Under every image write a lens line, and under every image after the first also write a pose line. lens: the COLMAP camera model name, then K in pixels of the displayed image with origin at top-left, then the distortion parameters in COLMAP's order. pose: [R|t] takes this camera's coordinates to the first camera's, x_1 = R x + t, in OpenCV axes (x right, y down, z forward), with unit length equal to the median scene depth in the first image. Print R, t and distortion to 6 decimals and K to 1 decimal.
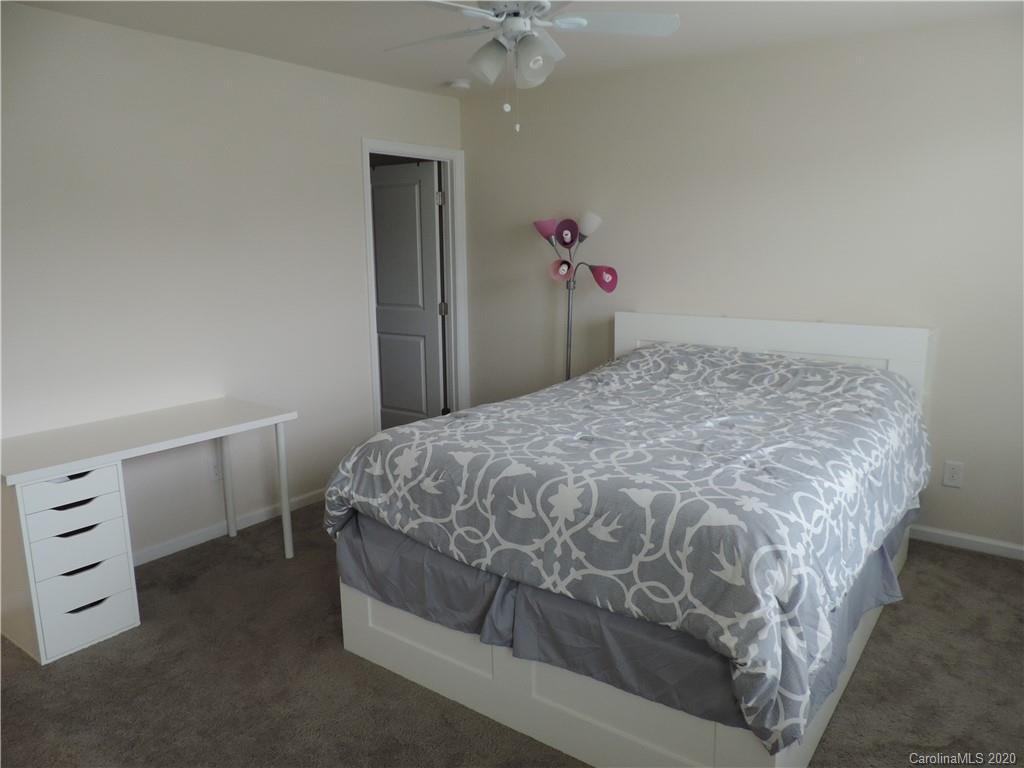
lens RADIAL K [[727.1, 0, 504.7], [0, 727.1, 378.7], [0, 0, 1]] dist [-0.024457, 0.003386]
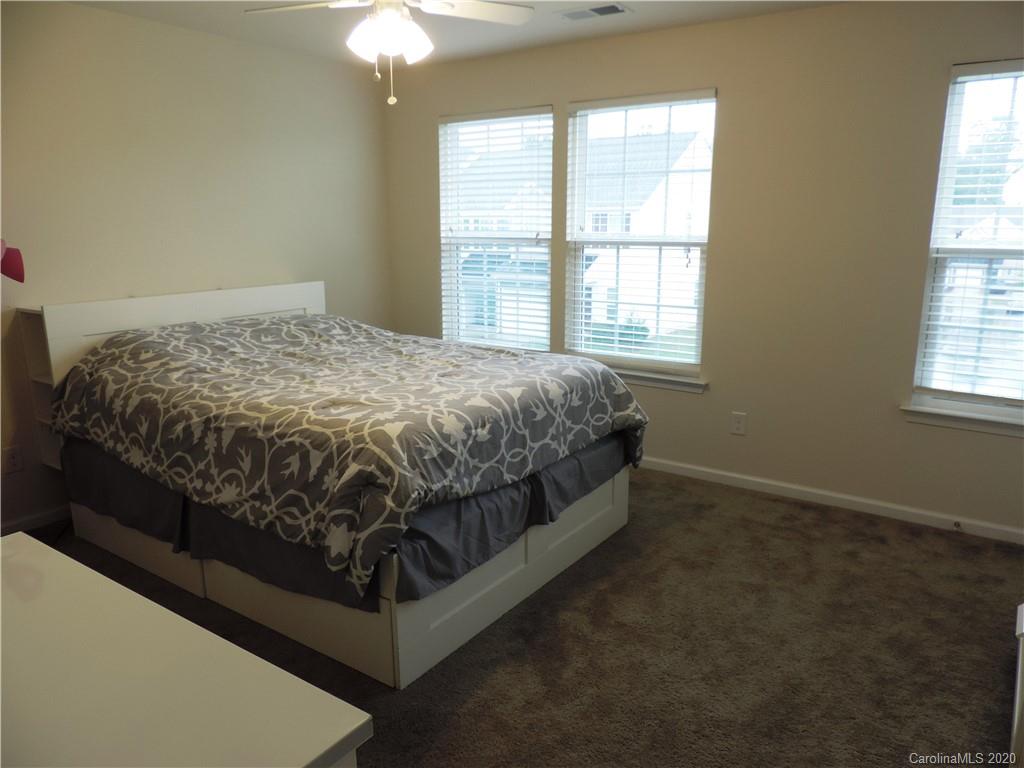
lens RADIAL K [[727.1, 0, 504.4], [0, 727.1, 388.5], [0, 0, 1]] dist [-0.024457, 0.003386]
pose [[-0.015804, -0.212811, 0.976966, -1.211047], [0.186489, 0.959315, 0.211983, -0.150001], [-0.982330, 0.185544, 0.024526, 0.985300]]
